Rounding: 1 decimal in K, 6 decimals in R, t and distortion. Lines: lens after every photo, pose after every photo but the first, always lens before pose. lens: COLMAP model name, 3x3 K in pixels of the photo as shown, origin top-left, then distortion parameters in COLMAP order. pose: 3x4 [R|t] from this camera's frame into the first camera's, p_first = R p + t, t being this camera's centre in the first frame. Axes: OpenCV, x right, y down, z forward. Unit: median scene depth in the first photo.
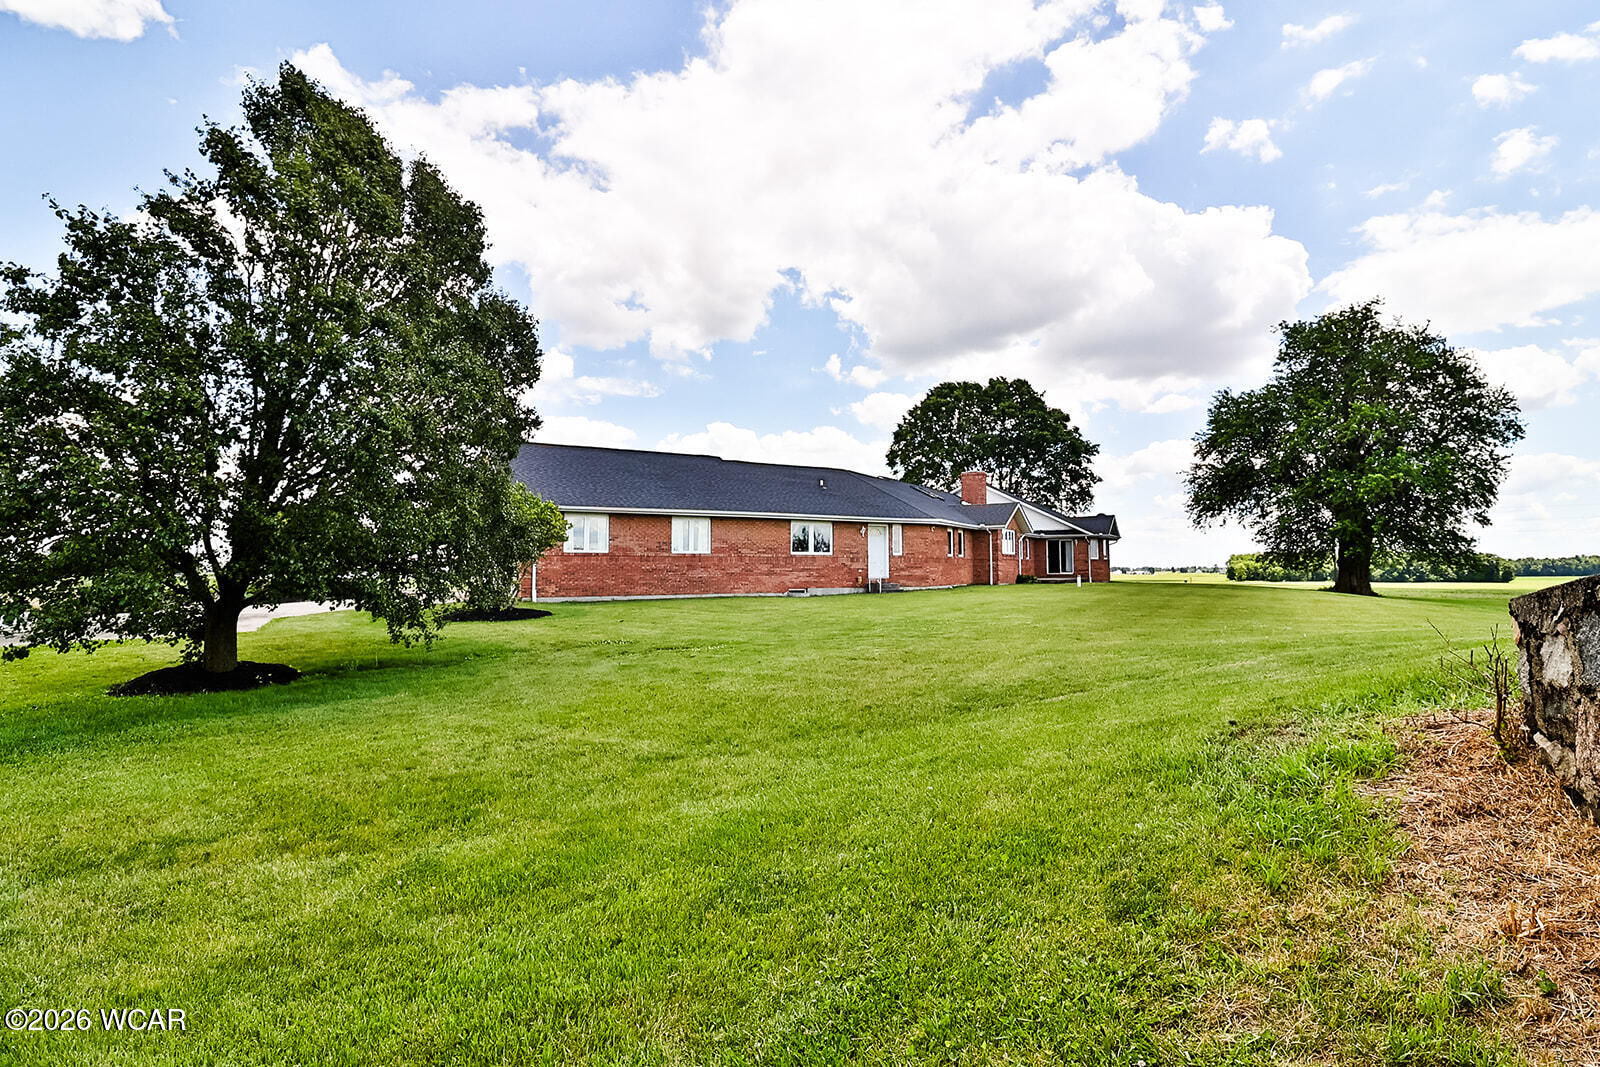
lens RADIAL K [[744.8, 0, 791.9], [0, 744.8, 557.8], [0, 0, 1]] dist [-0.002633, -0.000264]
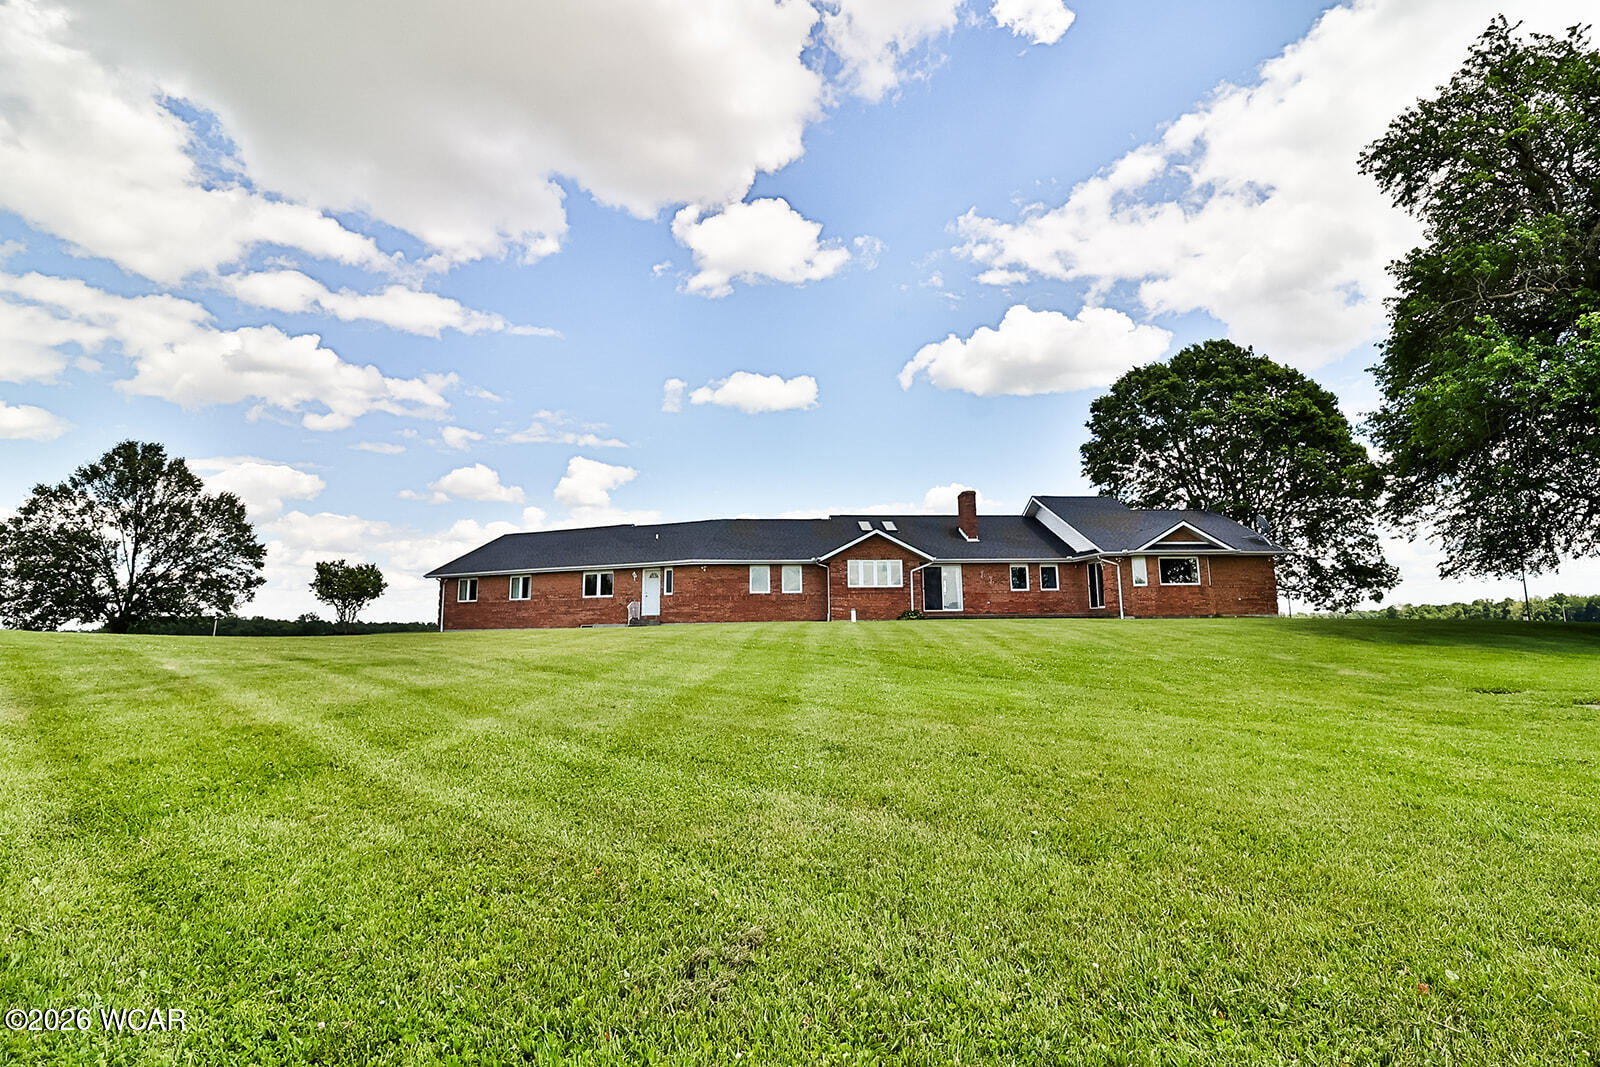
lens RADIAL K [[695.8, 0, 727.5], [0, 695.8, 532.6], [0, 0, 1]] dist [-0.000331, -0.000052]
pose [[0.595175, -0.111206, -0.795864, 0.827351], [0.023486, 0.992362, -0.121099, 0.025930], [0.803253, 0.053383, 0.593241, 0.351466]]
